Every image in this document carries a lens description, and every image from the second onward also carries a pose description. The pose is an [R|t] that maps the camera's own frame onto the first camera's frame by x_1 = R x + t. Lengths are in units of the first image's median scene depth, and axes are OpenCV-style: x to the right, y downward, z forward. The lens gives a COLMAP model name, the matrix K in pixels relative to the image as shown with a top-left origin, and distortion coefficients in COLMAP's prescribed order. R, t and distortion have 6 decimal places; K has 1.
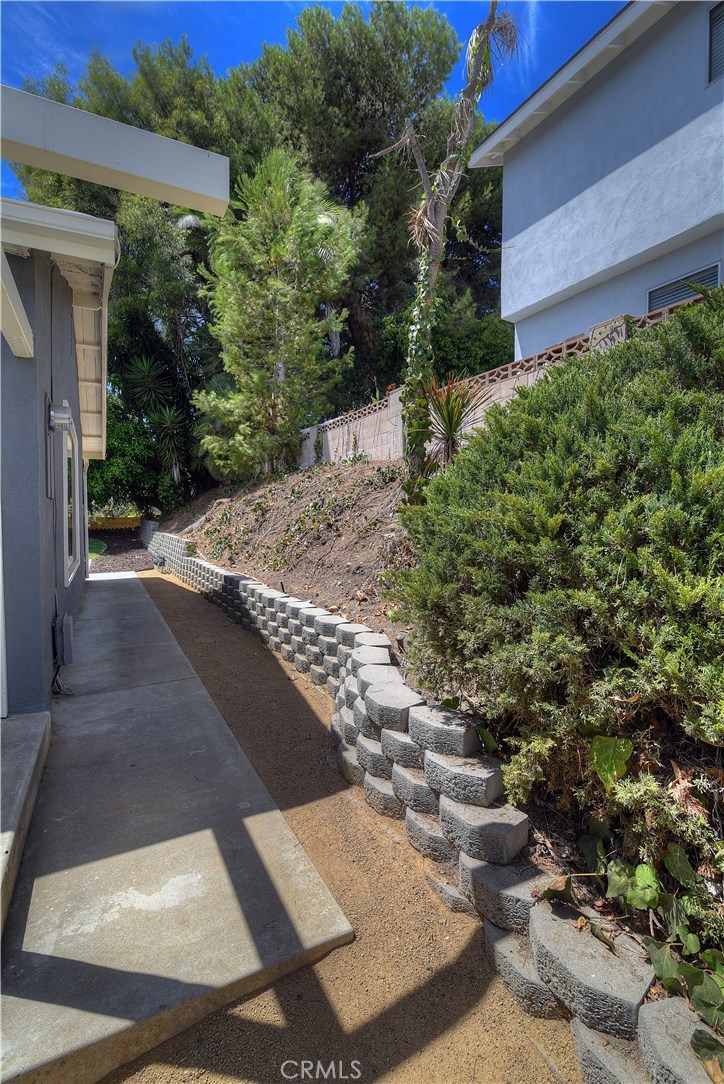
lens RADIAL K [[496.1, 0, 359.6], [0, 496.1, 541.9], [0, 0, 1]] dist [-0.021424, 0.000254]
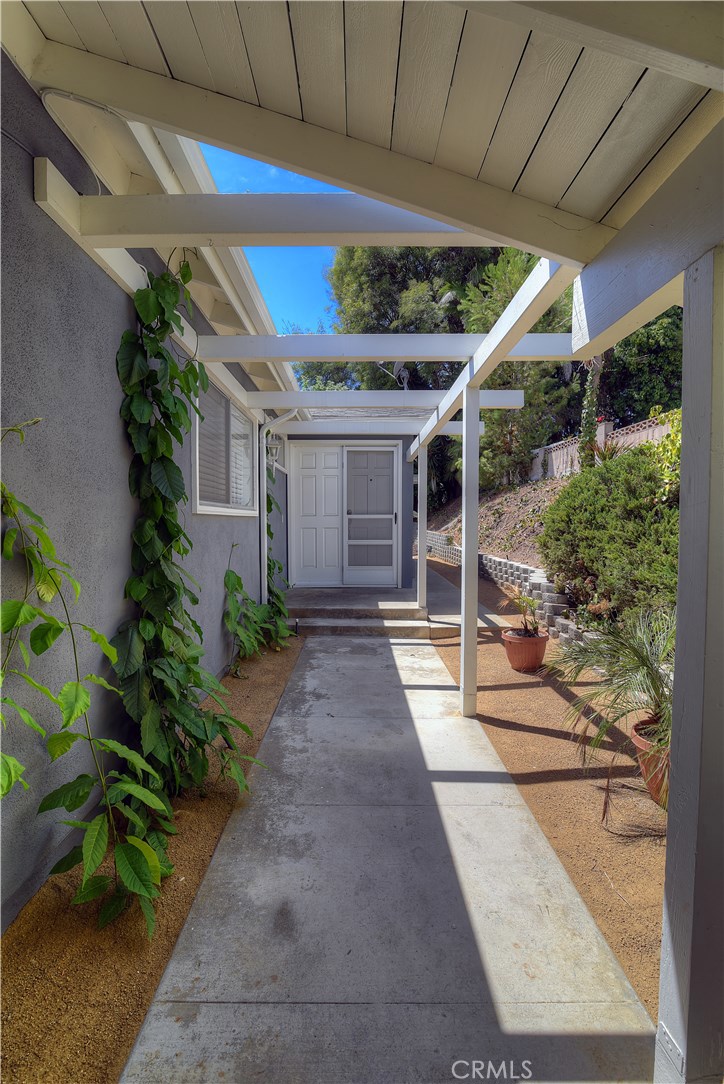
lens RADIAL K [[496.1, 0, 363.2], [0, 496.1, 539.7], [0, 0, 1]] dist [-0.021424, 0.000254]
pose [[0.891048, 0.017379, -0.453577, 0.083553], [-0.021351, 0.999765, -0.003638, 0.019329], [0.453408, 0.012926, 0.891210, -0.362665]]
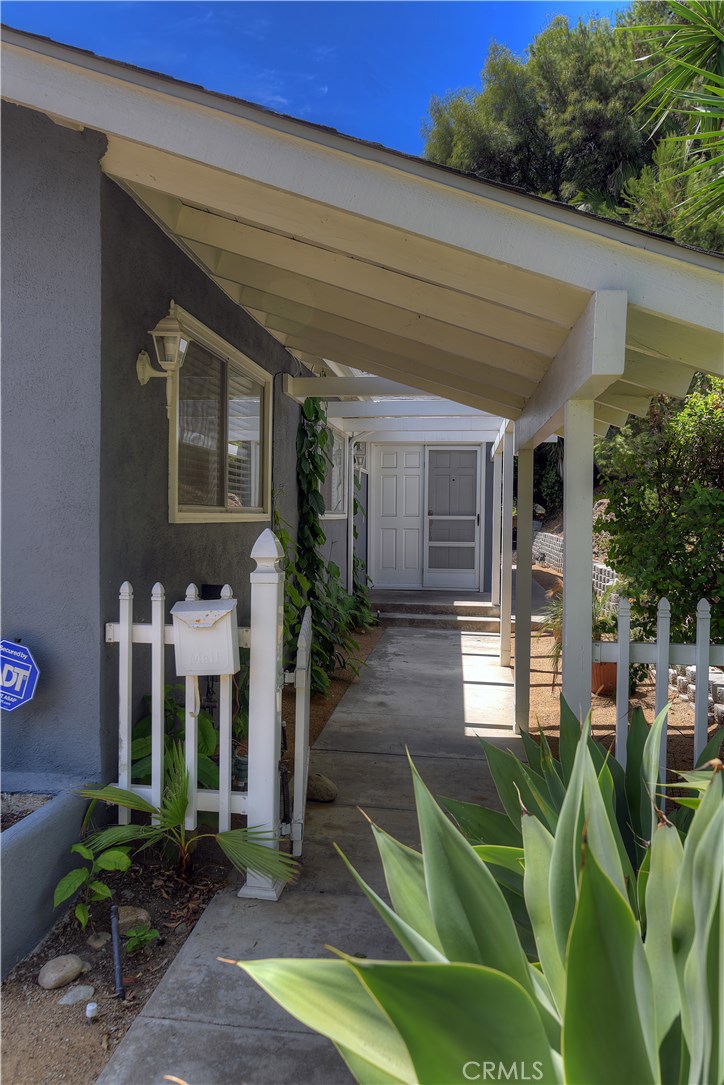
lens RADIAL K [[824.8, 0, 366.9], [0, 824.8, 543.4], [0, 0, 1]] dist [0.012792, -0.008263]
pose [[0.826884, 0.029288, -0.561609, 0.289162], [-0.037186, 0.999305, -0.002637, 0.025686], [0.561142, 0.023064, 0.827398, -0.694409]]
